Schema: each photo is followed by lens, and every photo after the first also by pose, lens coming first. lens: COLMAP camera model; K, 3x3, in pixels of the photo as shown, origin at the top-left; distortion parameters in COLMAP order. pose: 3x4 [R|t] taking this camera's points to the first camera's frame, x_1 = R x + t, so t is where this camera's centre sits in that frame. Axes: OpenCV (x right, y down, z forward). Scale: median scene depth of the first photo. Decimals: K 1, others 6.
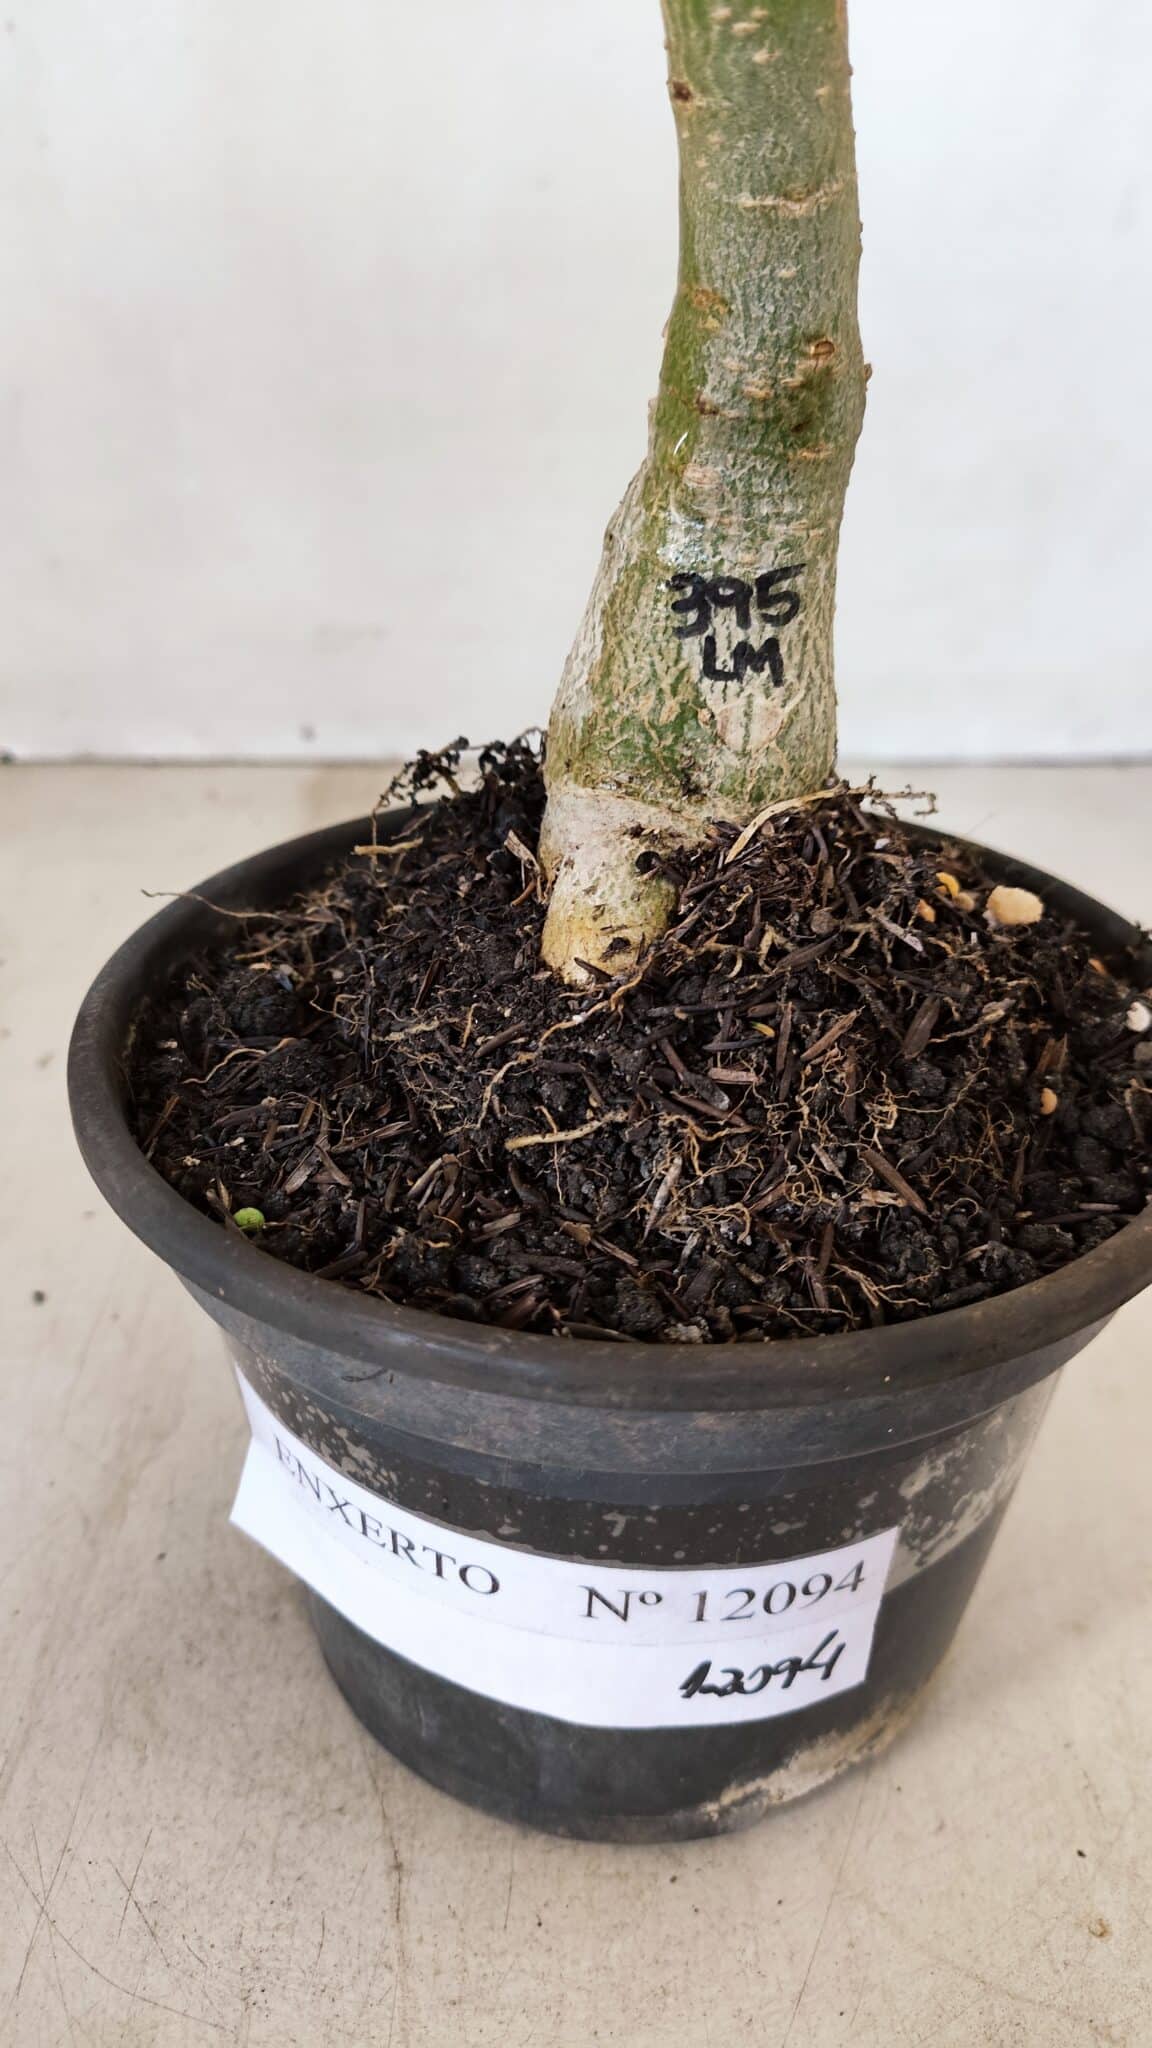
lens RADIAL K [[1514.5, 0, 605.2], [0, 1514.5, 1023.9], [0, 0, 1]] dist [-0.001543, -0.039390]
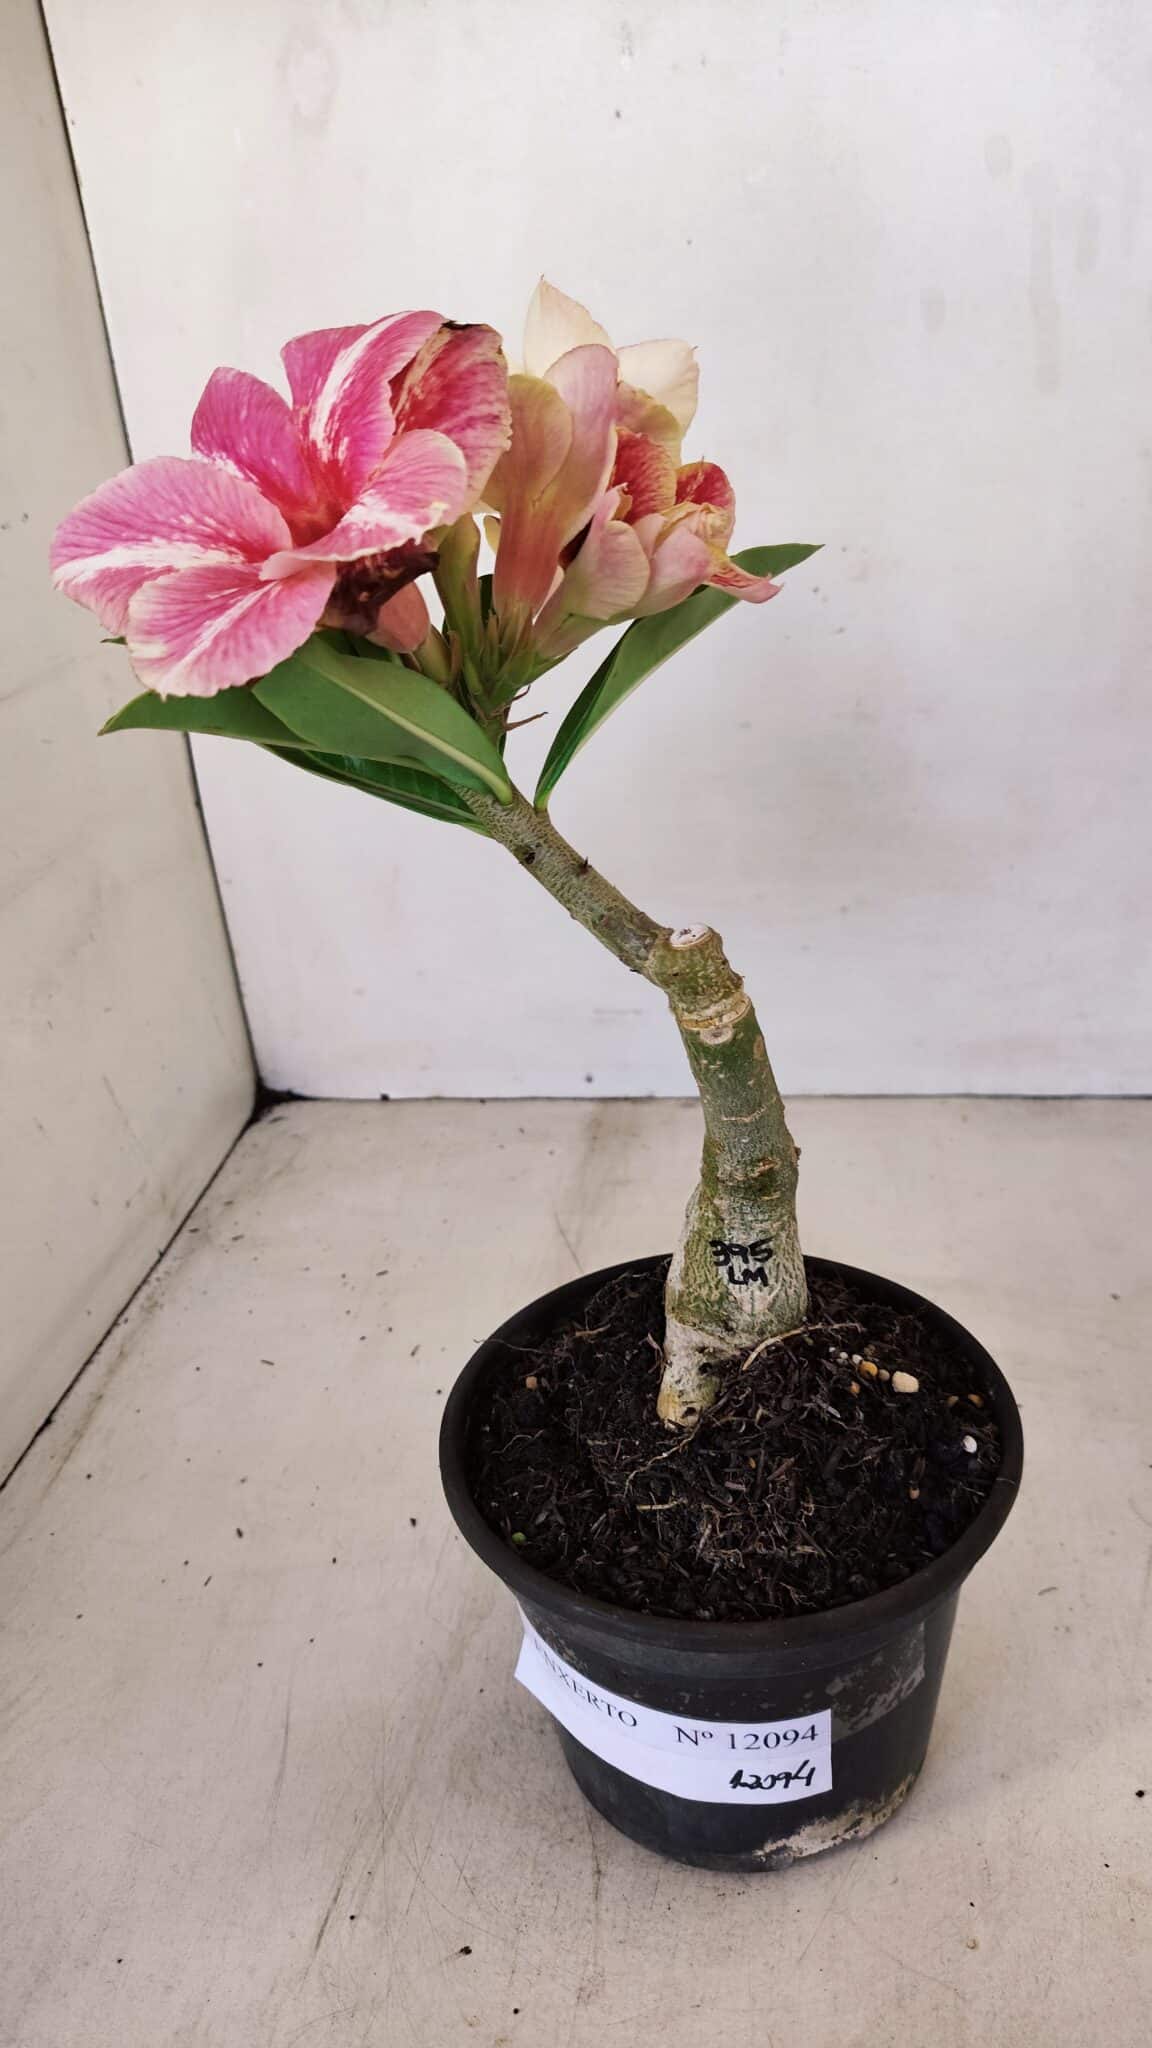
lens RADIAL K [[1514.5, 0, 600.0], [0, 1514.5, 1001.5], [0, 0, 1]] dist [-0.001543, -0.039390]
pose [[0.976718, -0.018205, -0.213751, 0.326171], [-0.000088, 0.996358, -0.085264, -0.415079], [0.214525, 0.083298, 0.973160, -1.051991]]
